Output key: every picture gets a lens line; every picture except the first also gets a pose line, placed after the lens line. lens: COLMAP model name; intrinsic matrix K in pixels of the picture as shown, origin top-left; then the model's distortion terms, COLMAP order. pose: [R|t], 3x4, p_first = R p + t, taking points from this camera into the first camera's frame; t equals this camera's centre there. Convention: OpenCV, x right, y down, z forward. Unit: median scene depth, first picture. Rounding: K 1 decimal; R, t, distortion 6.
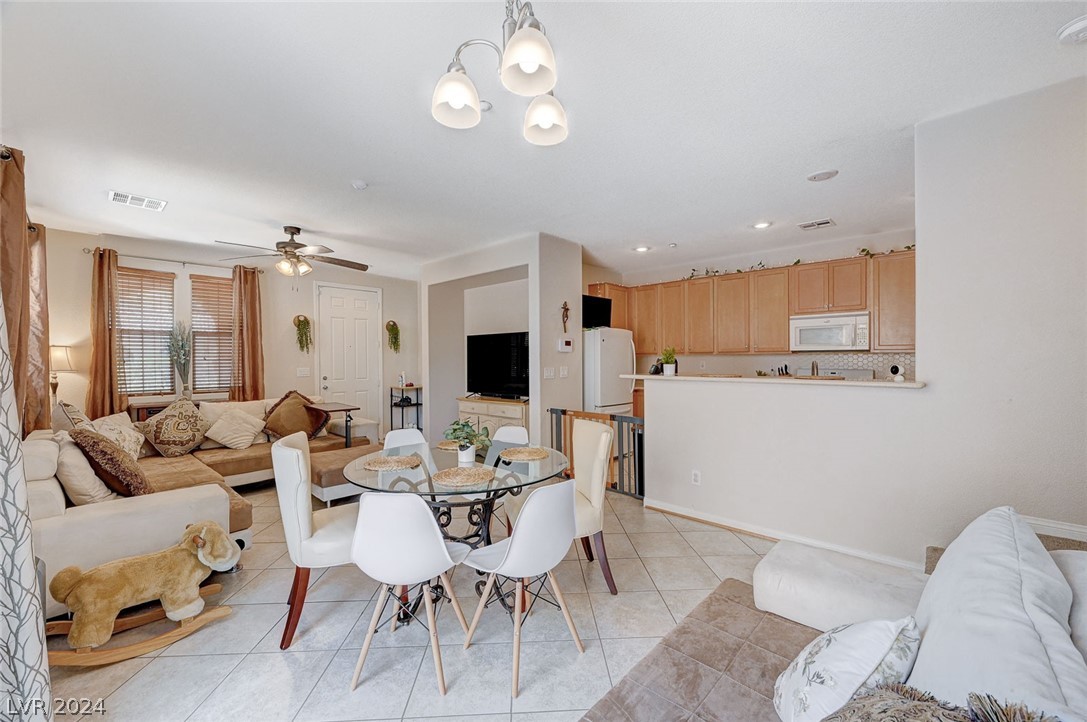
lens RADIAL K [[439.0, 0, 551.4], [0, 439.0, 361.7], [0, 0, 1]] dist [-0.005808, 0.001759]
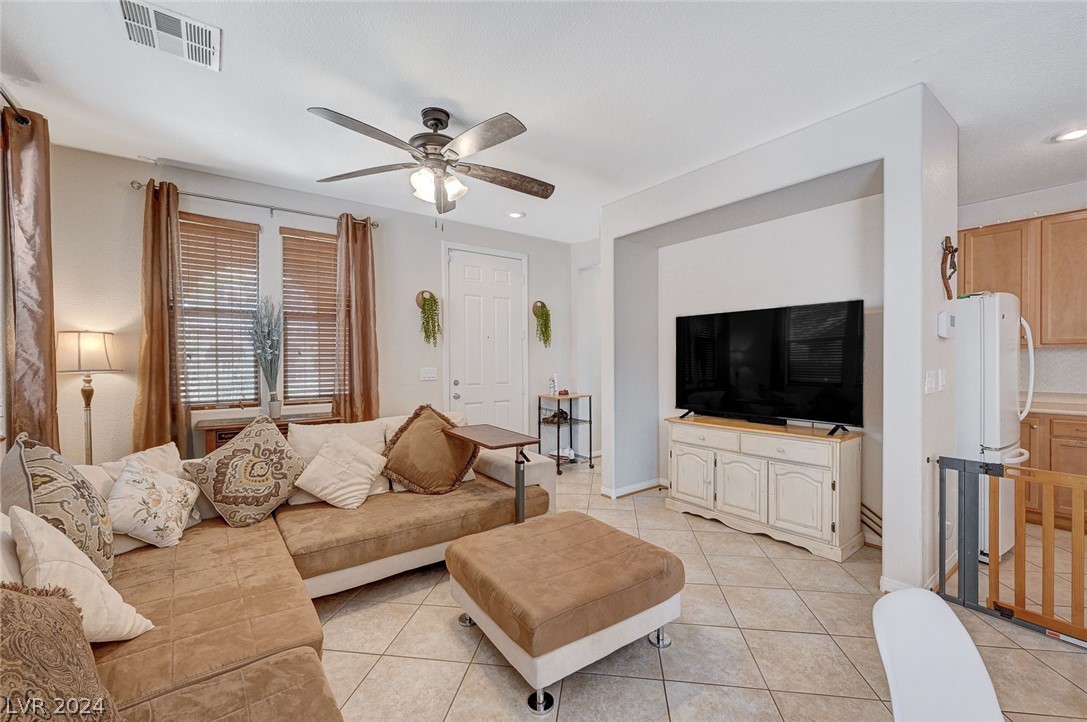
lens RADIAL K [[439.0, 0, 539.4], [0, 439.0, 364.2], [0, 0, 1]] dist [-0.005808, 0.001759]
pose [[0.981422, 0.004561, -0.191808, -0.319124], [-0.003484, 0.999976, 0.005949, 0.004839], [0.191830, -0.005170, 0.981415, 0.433129]]
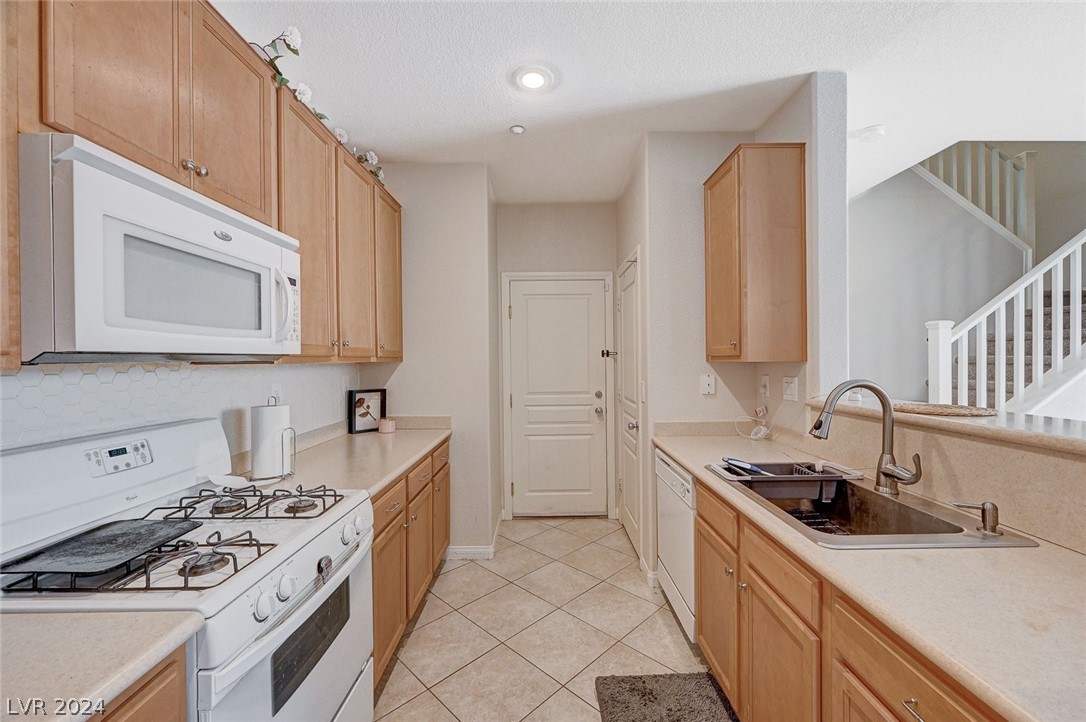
lens RADIAL K [[438.6, 0, 548.3], [0, 438.6, 358.7], [0, 0, 1]] dist [-0.005808, 0.001759]
pose [[-0.681740, 0.013711, 0.731466, 0.315534], [0.019535, 0.999809, -0.000534, -0.019380], [-0.731334, 0.013925, -0.681878, 0.985067]]
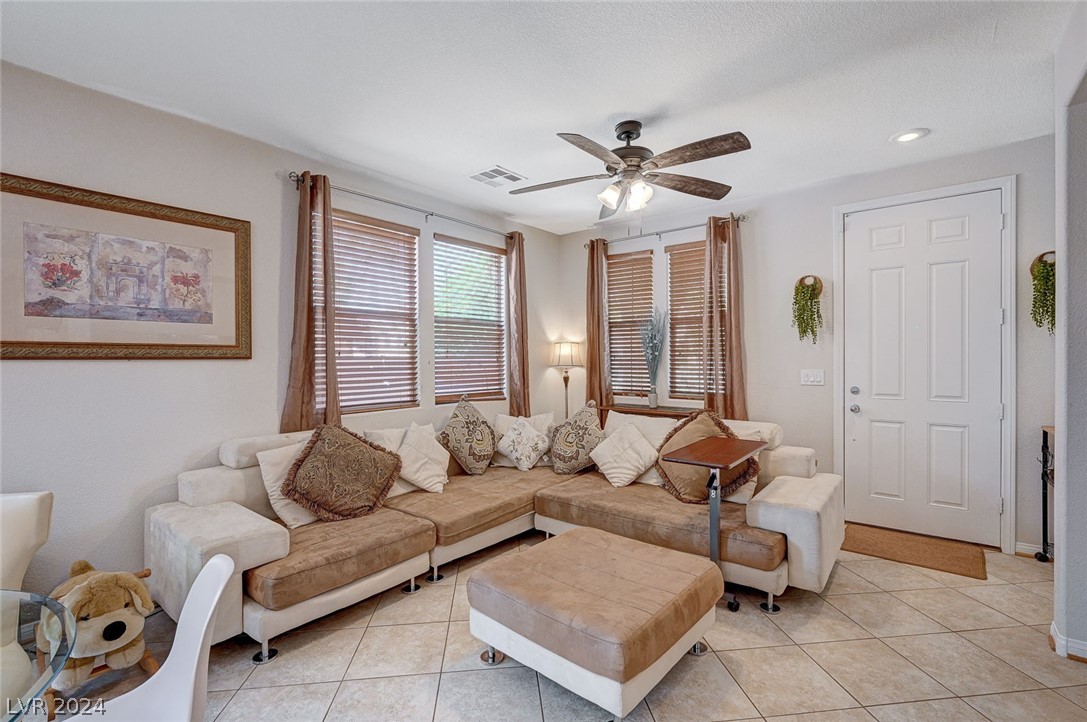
lens RADIAL K [[483.6, 0, 549.2], [0, 483.6, 366.9], [0, 0, 1]] dist [-0.013921, 0.001446]
pose [[0.066977, 0.027122, -0.997386, 0.029662], [-0.000913, 0.999632, 0.027122, -0.006721], [0.997754, -0.000906, 0.066978, 0.760704]]
